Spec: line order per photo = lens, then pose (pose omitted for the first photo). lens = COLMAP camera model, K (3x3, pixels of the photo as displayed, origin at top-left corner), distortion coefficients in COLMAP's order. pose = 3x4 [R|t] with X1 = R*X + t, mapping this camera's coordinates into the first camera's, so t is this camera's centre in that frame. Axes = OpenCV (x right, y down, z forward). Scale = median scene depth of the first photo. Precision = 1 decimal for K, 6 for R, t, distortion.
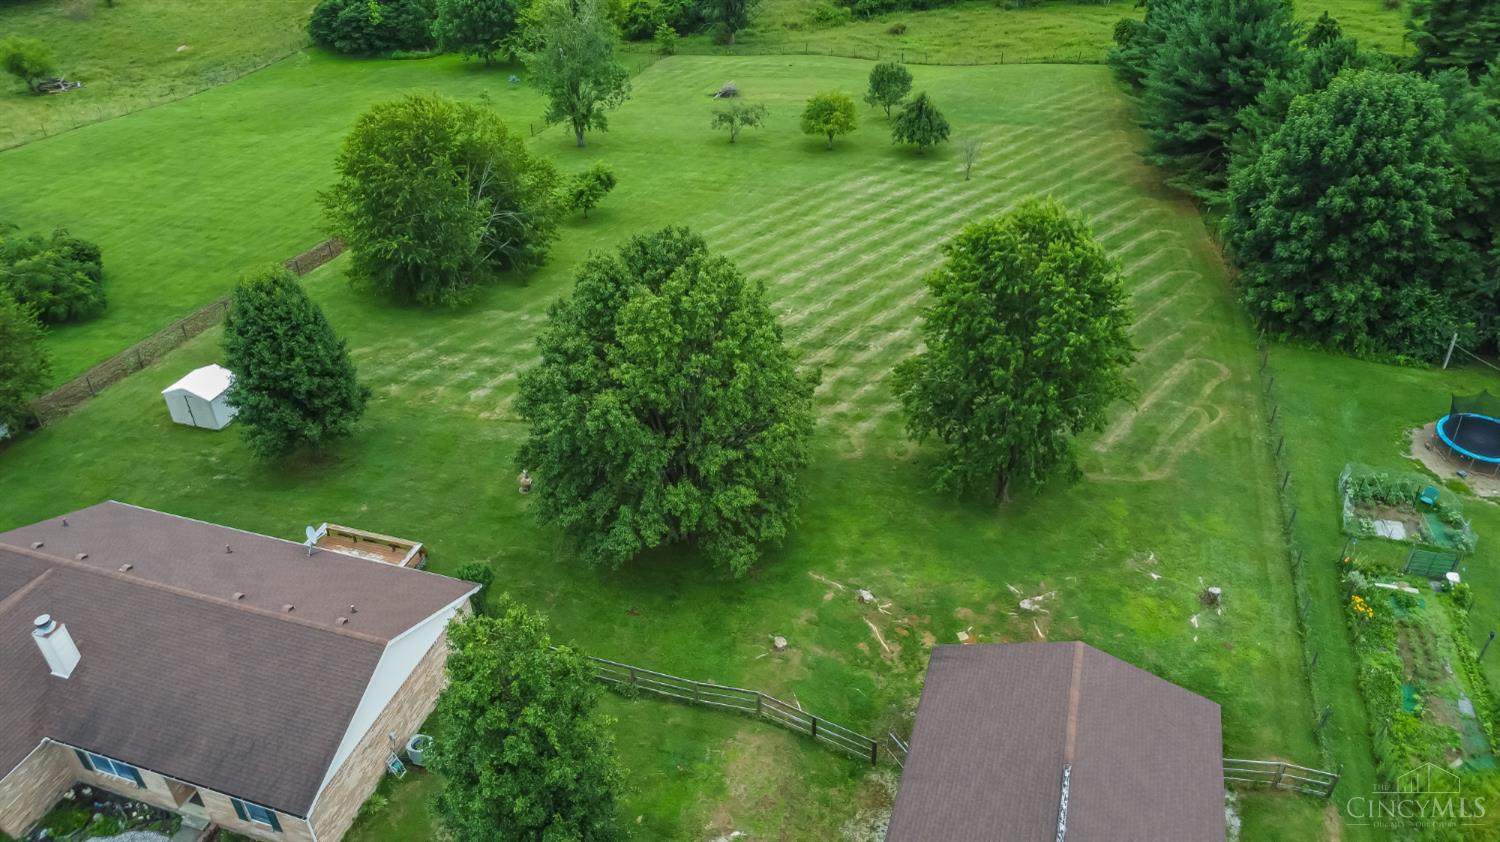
lens RADIAL K [[1093.1, 0, 748.9], [0, 1093.1, 418.2], [0, 0, 1]] dist [-0.024805, -0.013855]
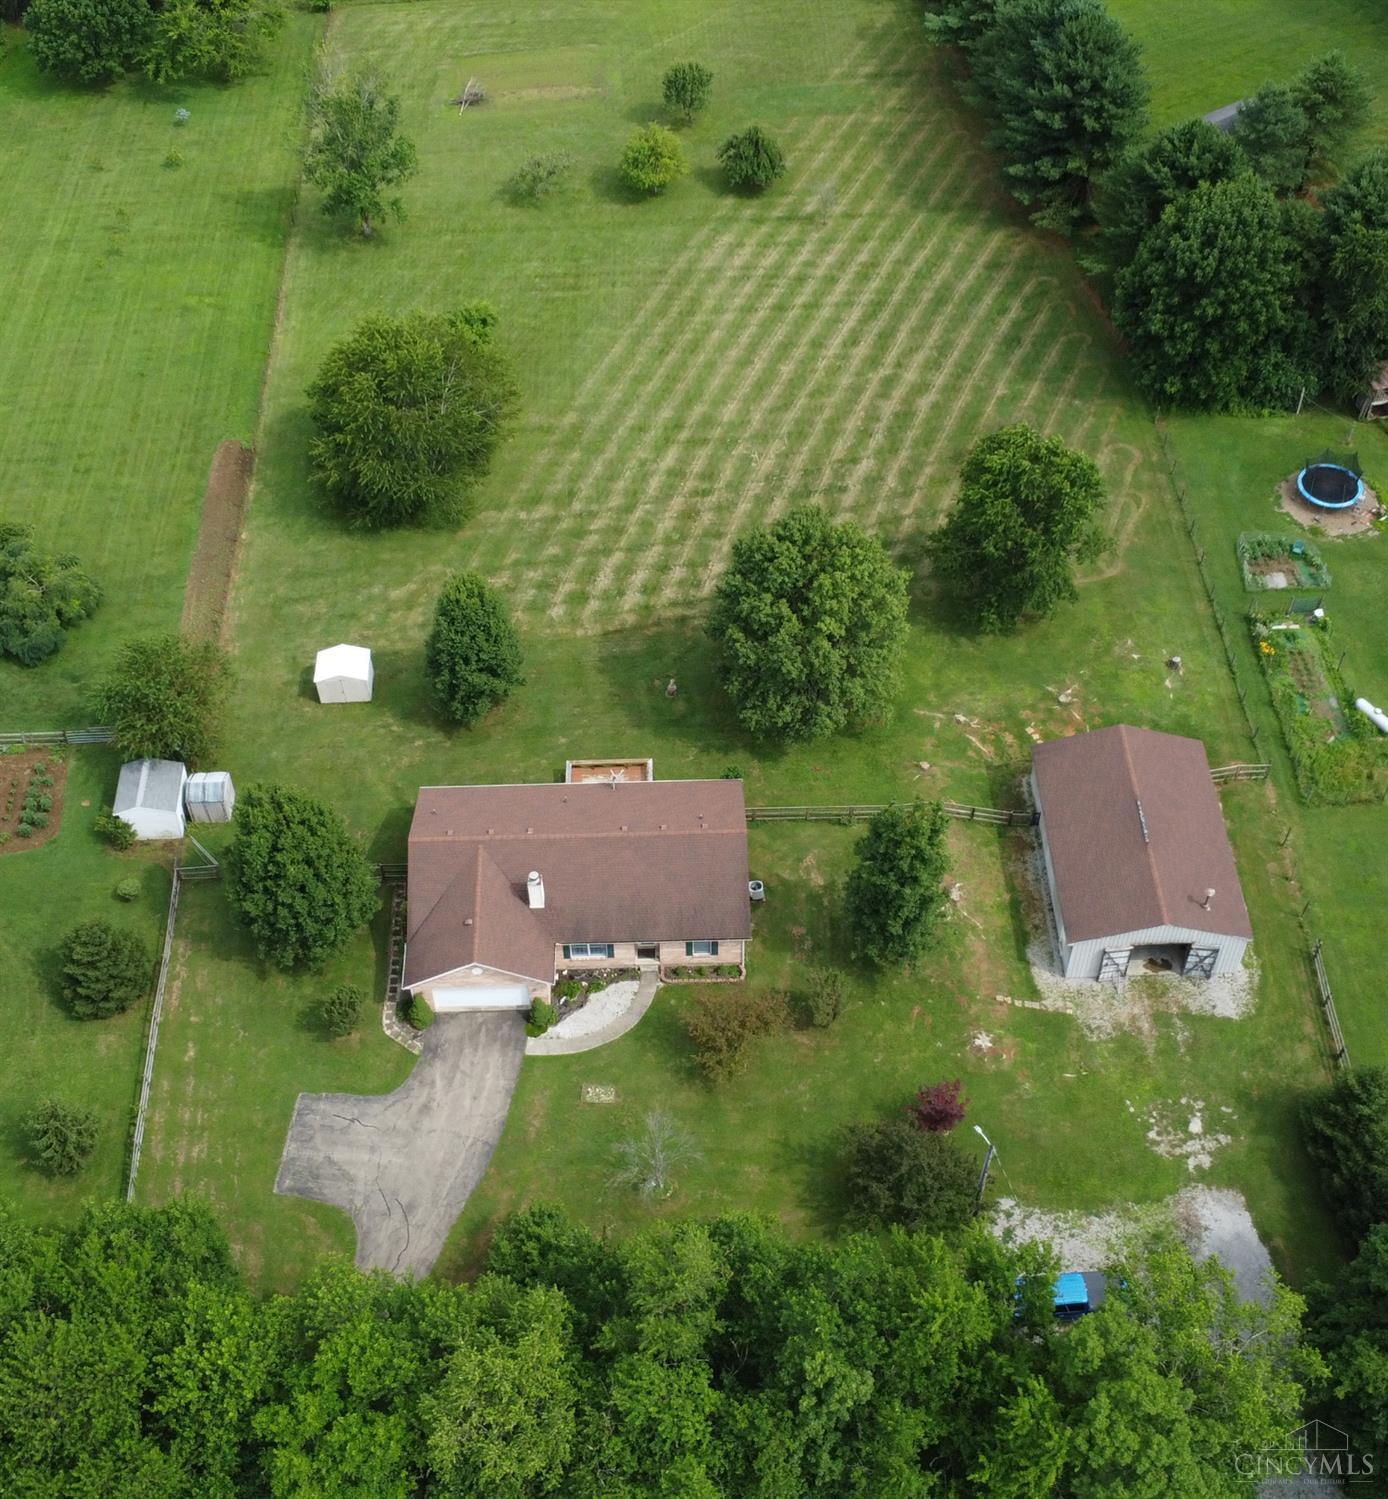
lens RADIAL K [[1931.3, 0, 701.8], [0, 1931.3, 758.4], [0, 0, 1]] dist [-0.022488, 0.000000]
pose [[0.942723, -0.243212, 0.228301, -0.597413], [0.174282, 0.942677, 0.284581, -0.422277], [-0.284427, -0.228492, 0.931071, -0.948966]]
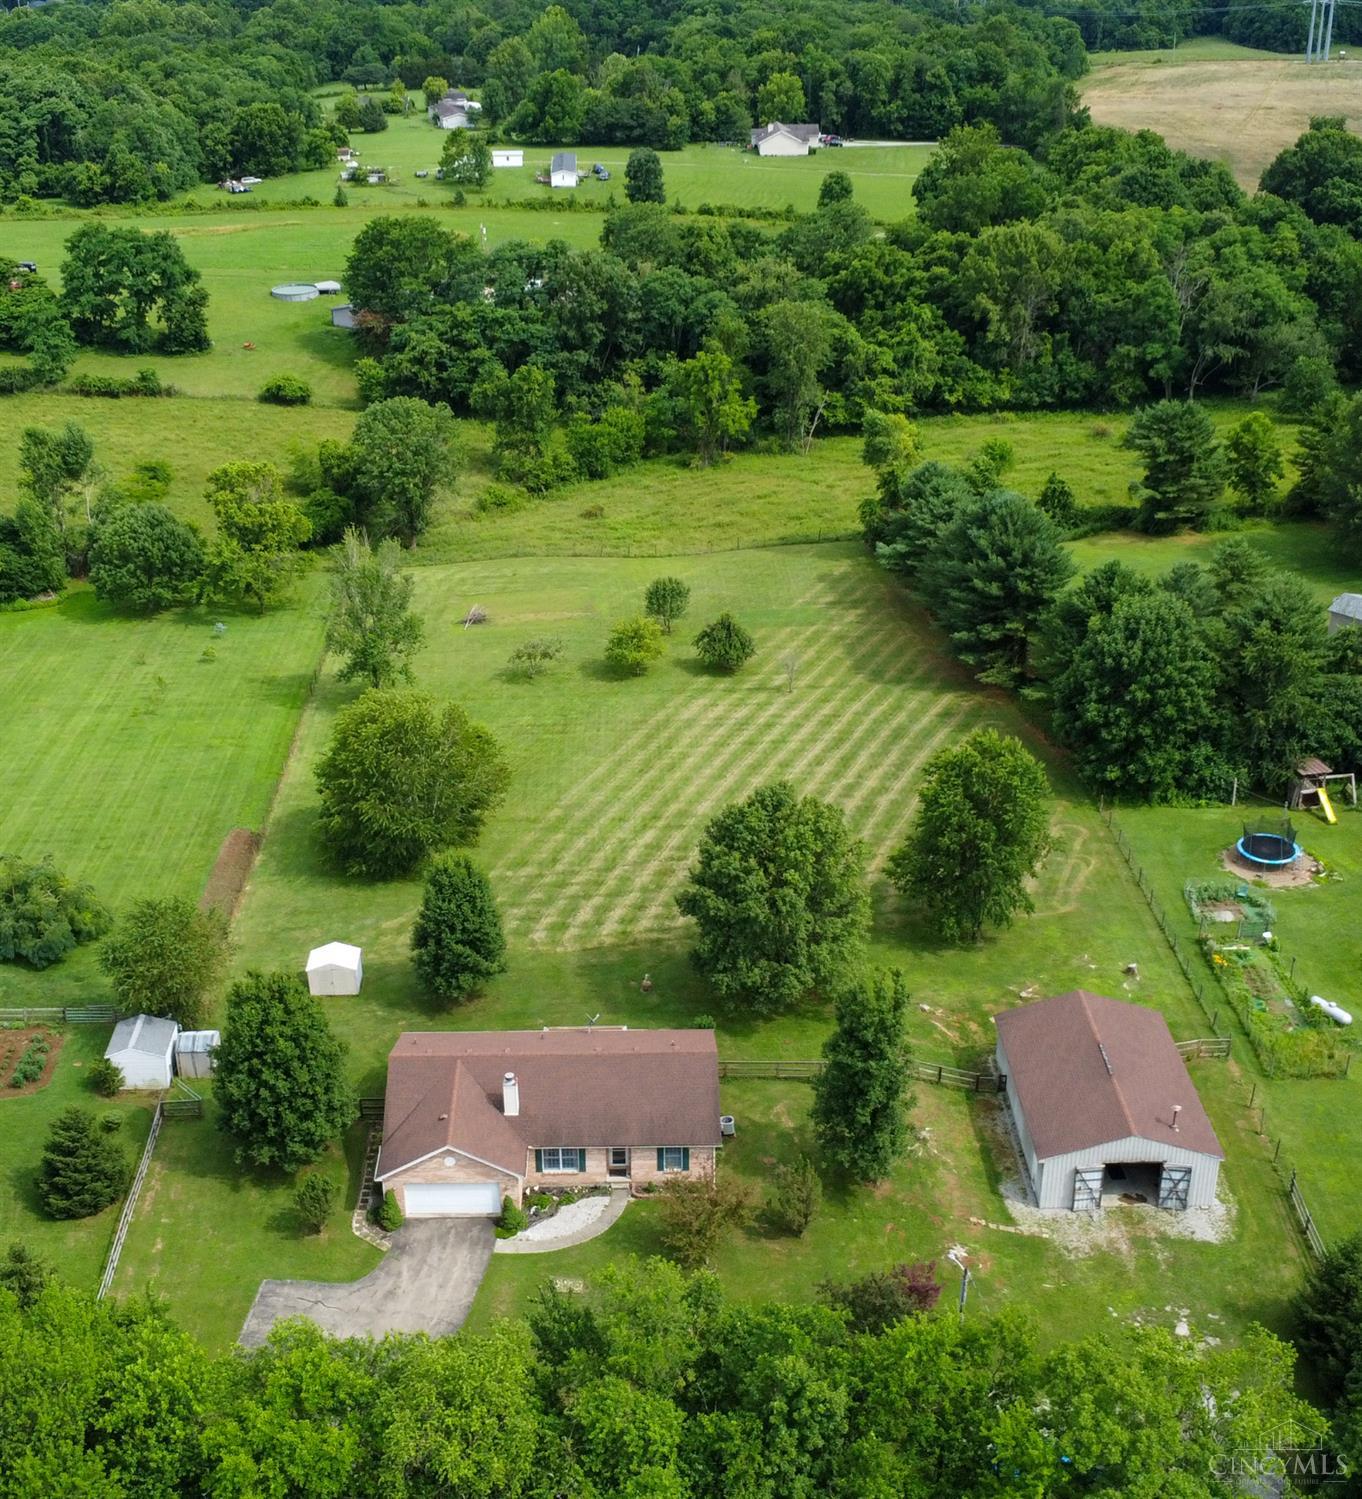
lens RADIAL K [[1947.2, 0, 628.5], [0, 1947.2, 748.9], [0, 0, 1]] dist [-0.025639, 0.000000]
pose [[0.951752, -0.127264, 0.279233, -0.719421], [0.167540, 0.977860, -0.125380, 0.061371], [-0.257095, 0.166114, 0.952002, -1.091745]]
